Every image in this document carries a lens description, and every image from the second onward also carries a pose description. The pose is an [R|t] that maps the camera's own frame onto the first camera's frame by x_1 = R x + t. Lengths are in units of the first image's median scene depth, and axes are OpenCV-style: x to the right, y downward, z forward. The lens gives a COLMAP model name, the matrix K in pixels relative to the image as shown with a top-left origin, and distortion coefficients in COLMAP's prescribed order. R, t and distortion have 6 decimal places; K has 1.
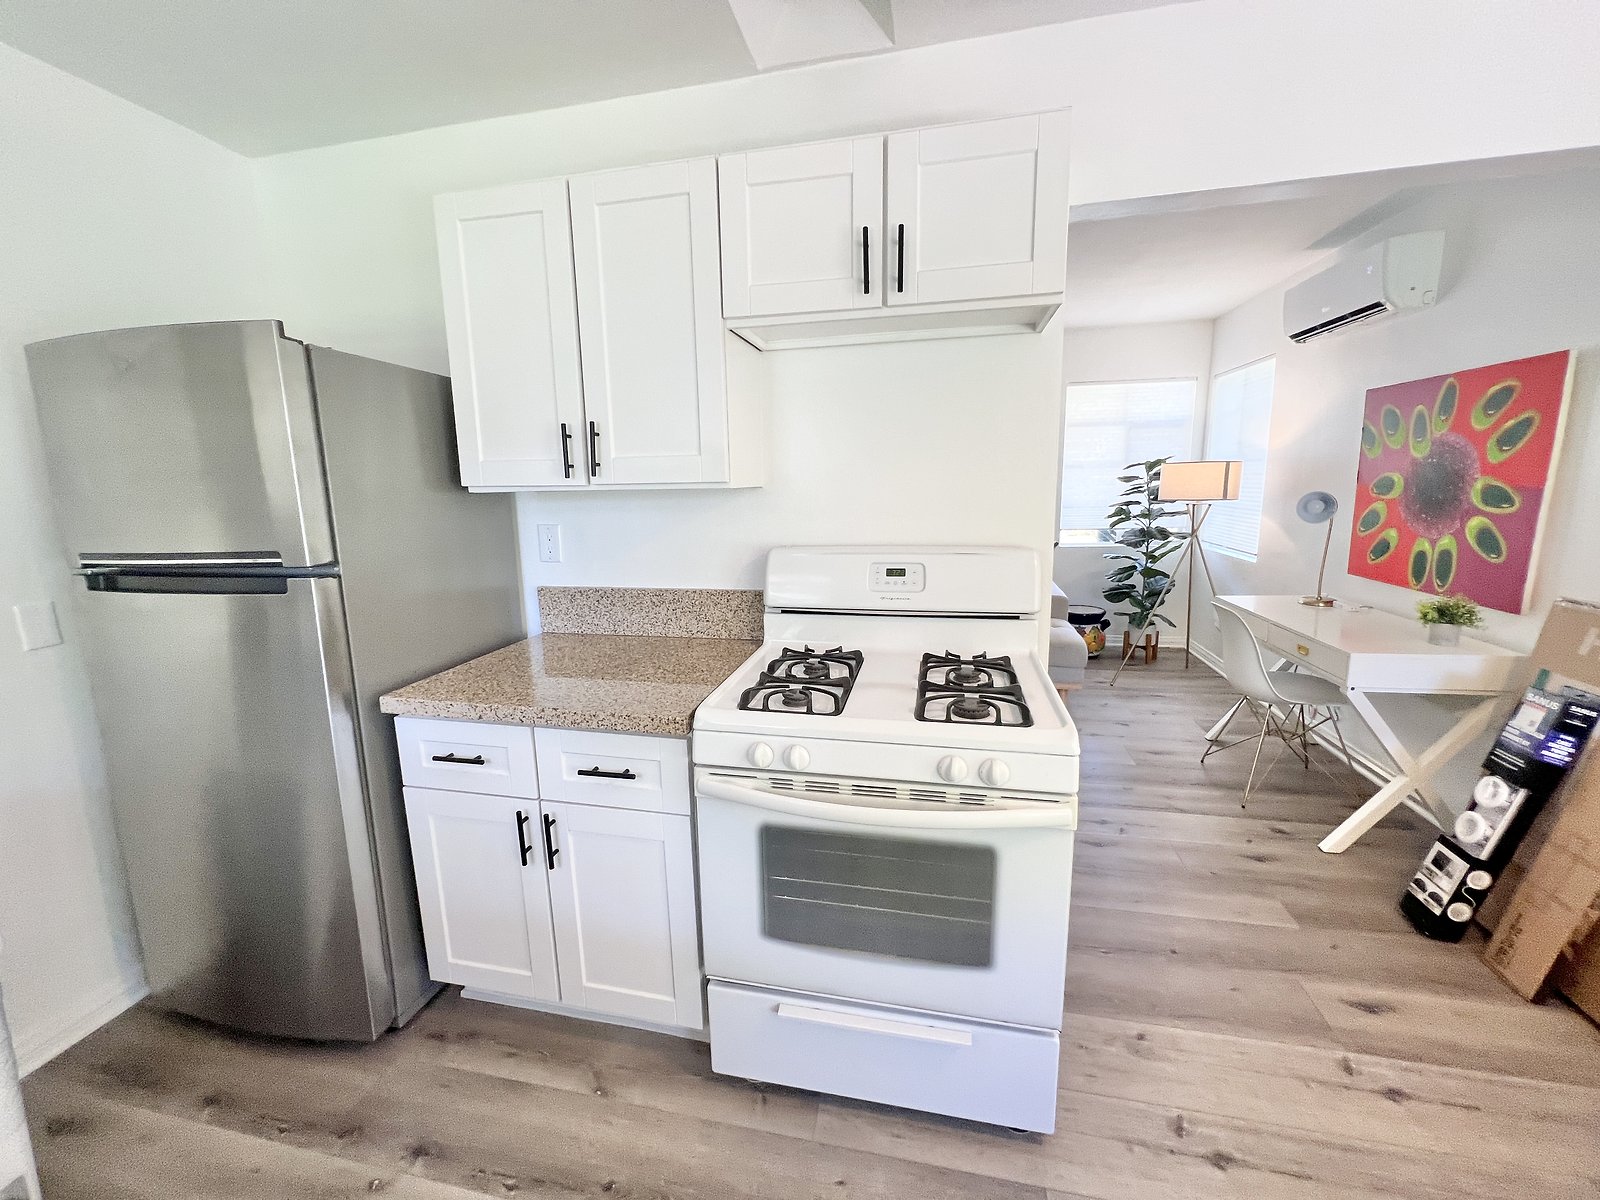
lens RADIAL K [[644.8, 0, 794.0], [0, 644.8, 593.9], [0, 0, 1]] dist [-0.001118, 0.000470]
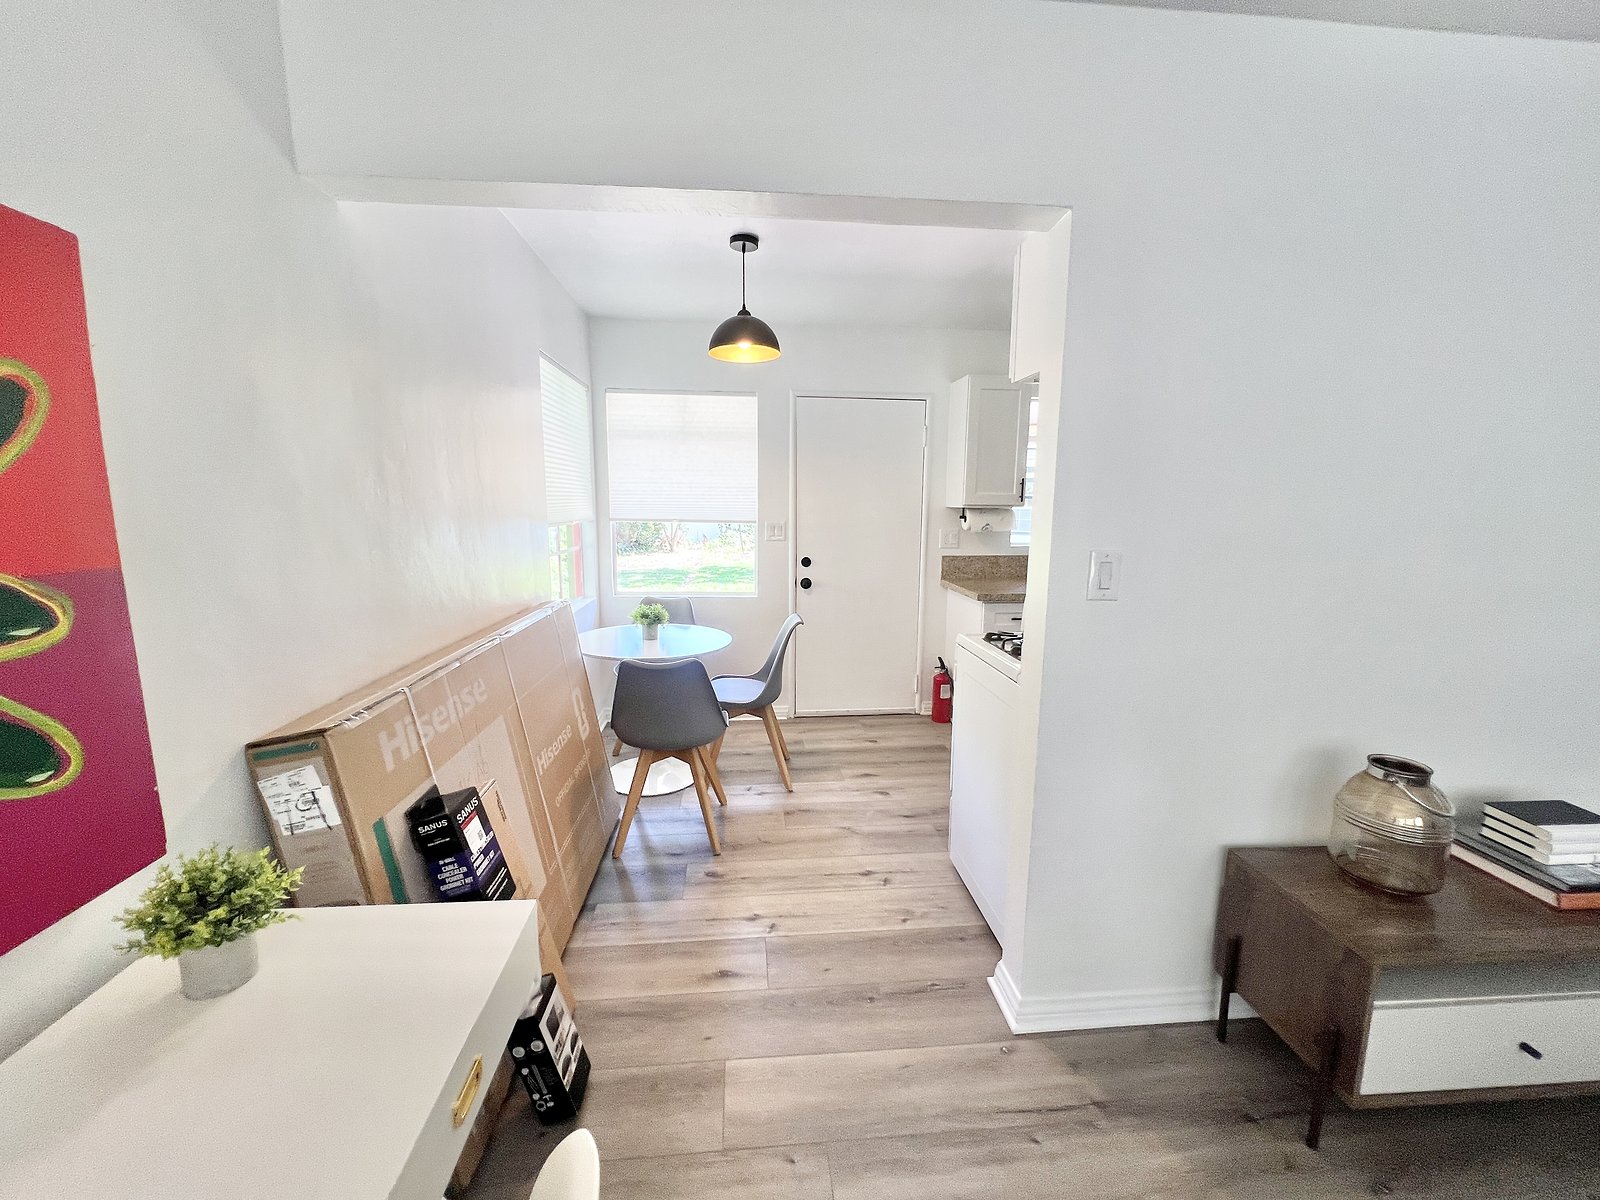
lens RADIAL K [[644.8, 0, 799.7], [0, 644.8, 600.8], [0, 0, 1]] dist [-0.001118, 0.000470]
pose [[-0.953958, 0.061651, -0.293537, 0.958098], [-0.039436, 0.944372, 0.326506, -0.330652], [0.297338, 0.323049, -0.898460, 1.679553]]
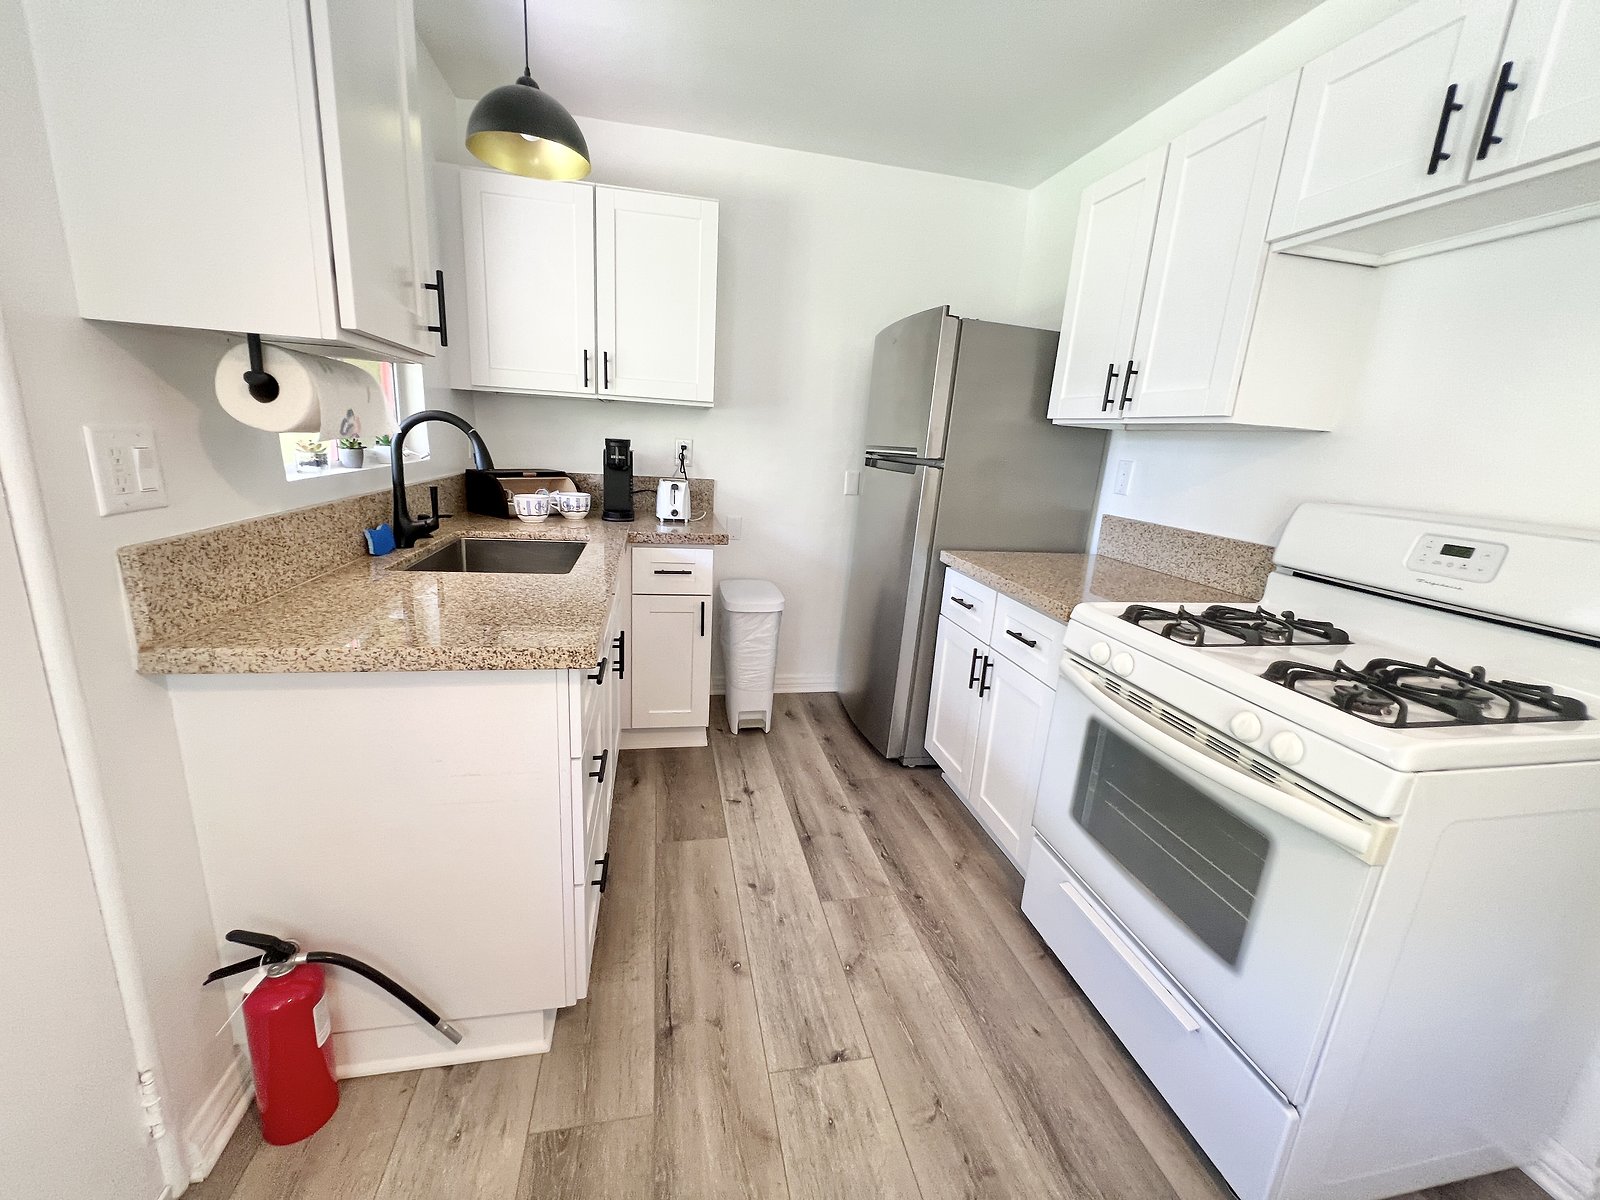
lens RADIAL K [[644.8, 0, 797.4], [0, 644.8, 591.7], [0, 0, 1]] dist [-0.001118, 0.000470]
pose [[0.408972, 0.258294, -0.875229, 0.481154], [-0.231030, 0.957167, 0.174520, 0.053857], [0.882818, 0.130830, 0.451128, 0.014979]]
